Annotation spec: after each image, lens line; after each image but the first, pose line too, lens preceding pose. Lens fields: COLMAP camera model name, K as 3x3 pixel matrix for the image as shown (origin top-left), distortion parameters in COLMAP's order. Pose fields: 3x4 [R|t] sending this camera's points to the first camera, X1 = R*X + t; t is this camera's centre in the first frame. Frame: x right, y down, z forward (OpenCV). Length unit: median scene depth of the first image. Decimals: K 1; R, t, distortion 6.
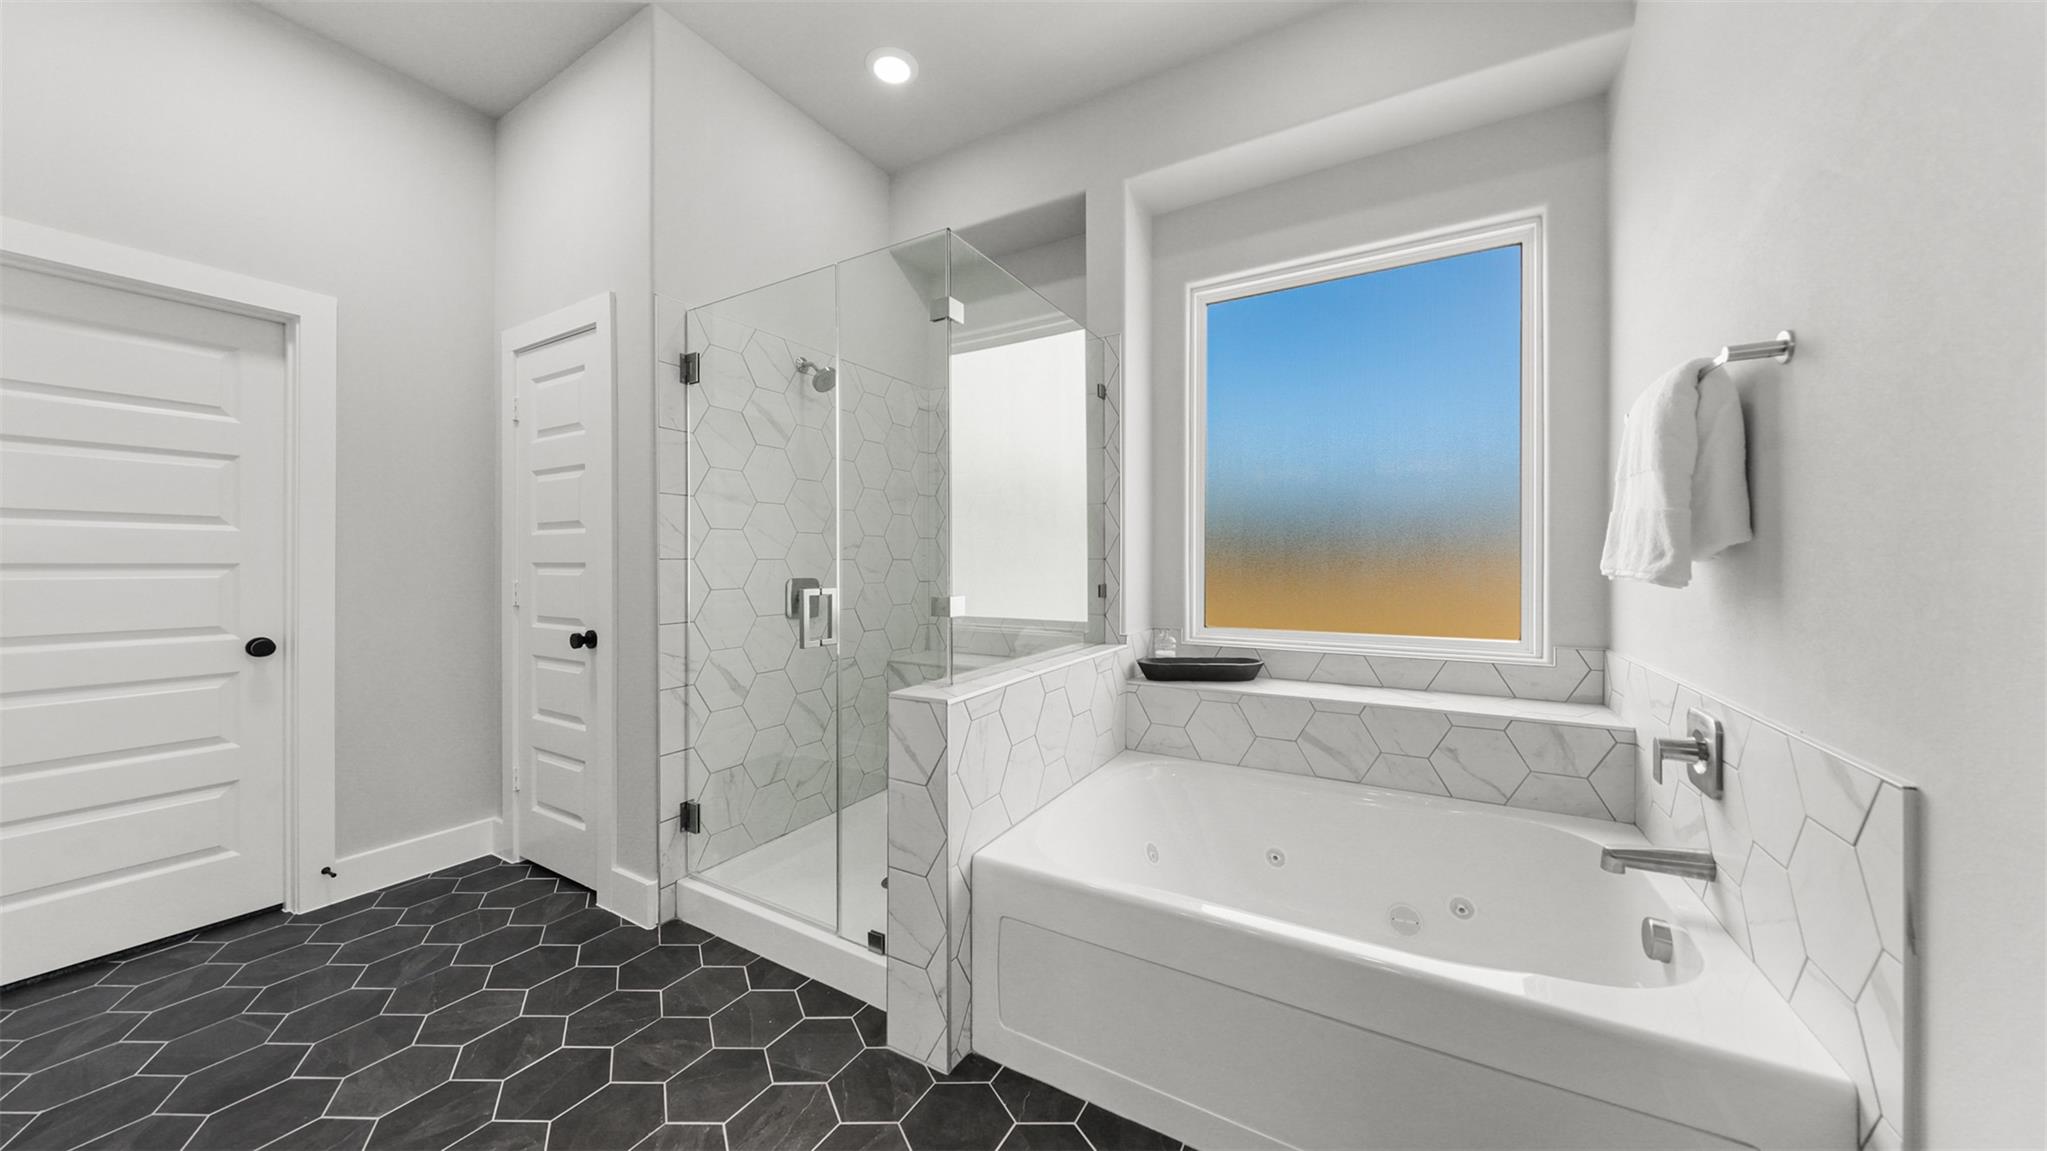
lens RADIAL K [[657.2, 0, 1025.6], [0, 657.2, 558.0], [0, 0, 1]] dist [0.001088, -0.002835]
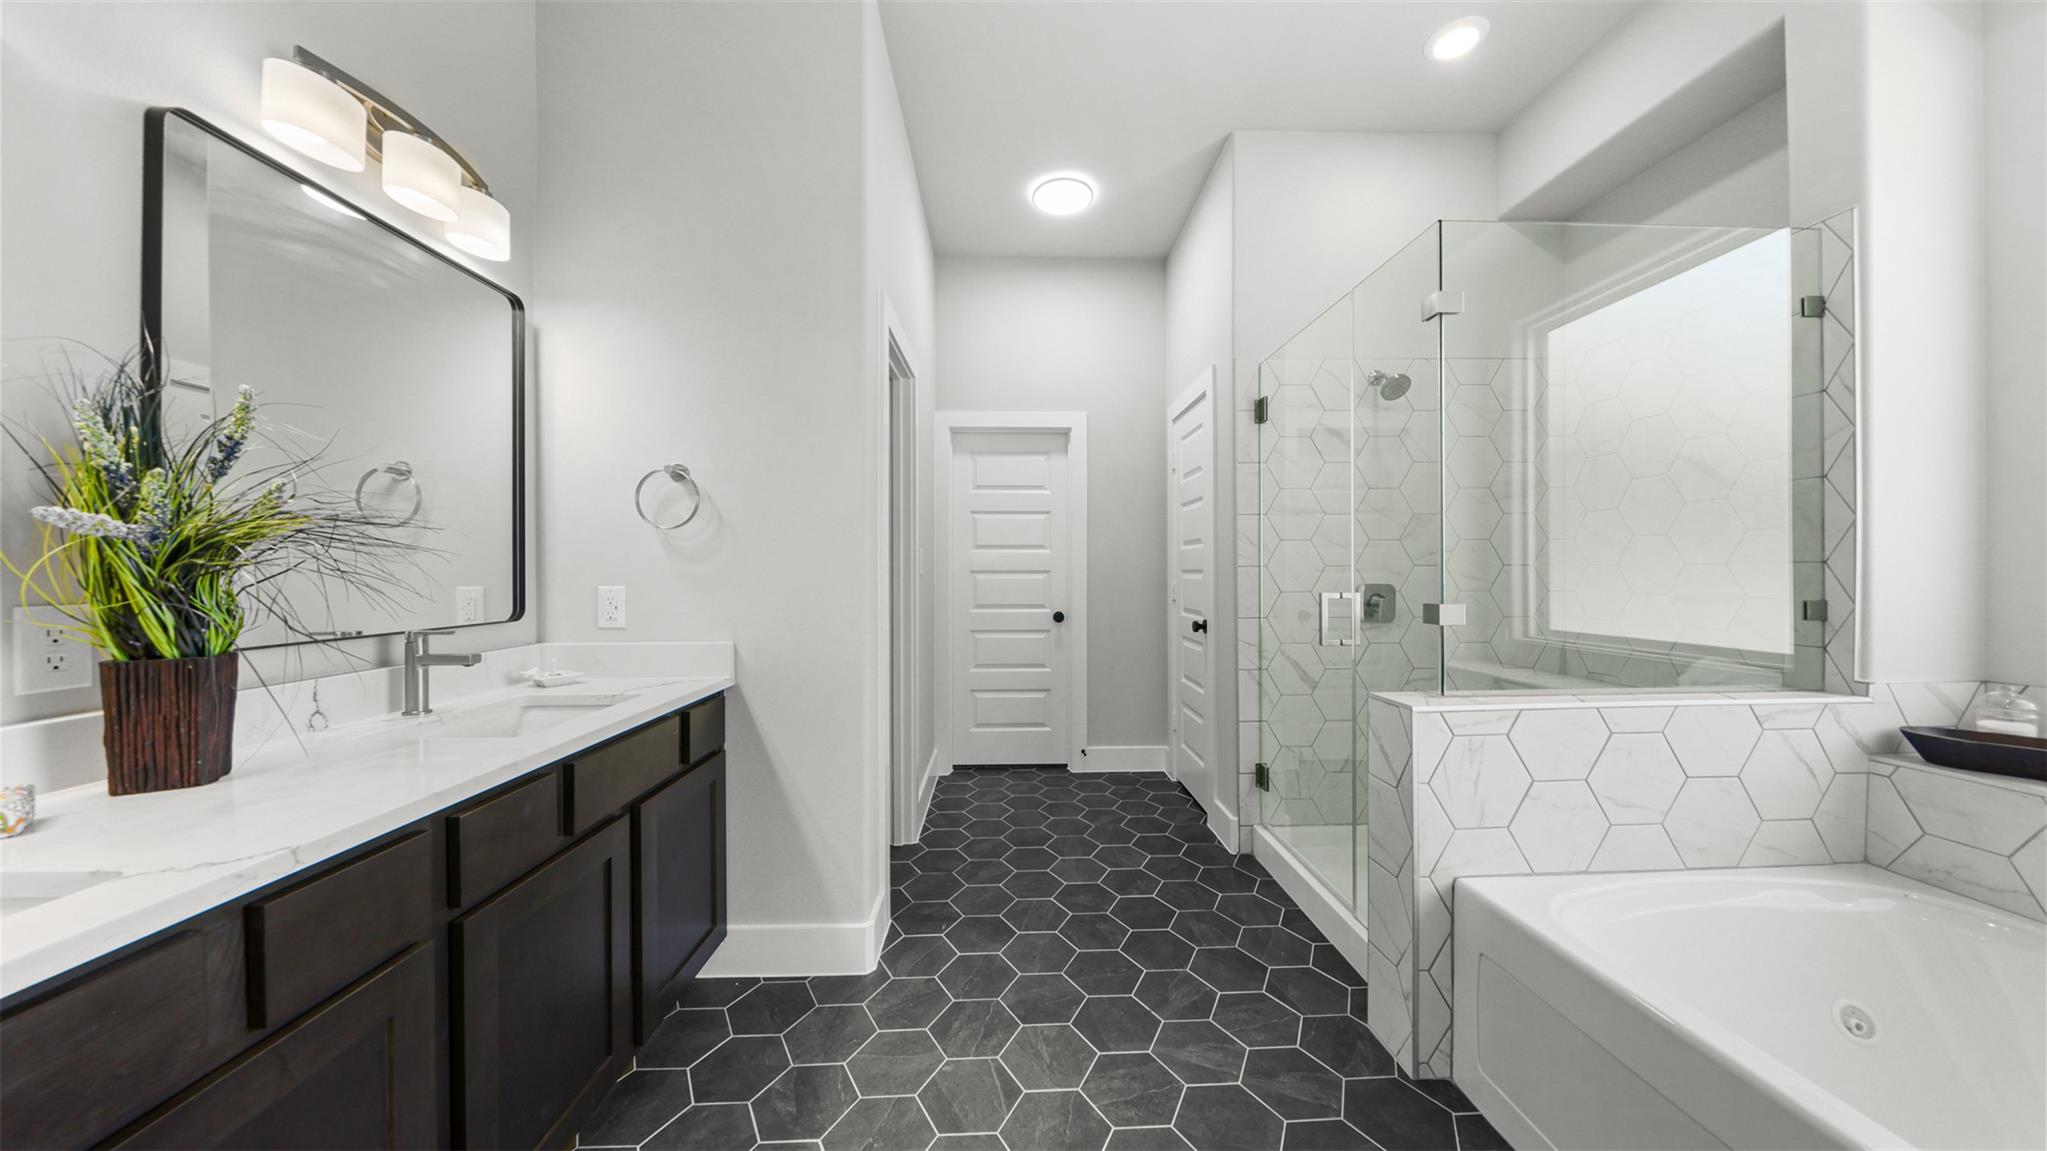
lens RADIAL K [[653.7, 0, 1028.7], [0, 653.7, 565.3], [0, 0, 1]] dist [0.001398, -0.005904]
pose [[0.529090, -0.007068, -0.848536, 0.296808], [0.007871, 0.999963, -0.003421, 0.000683], [0.848529, -0.004869, 0.529126, -0.013150]]
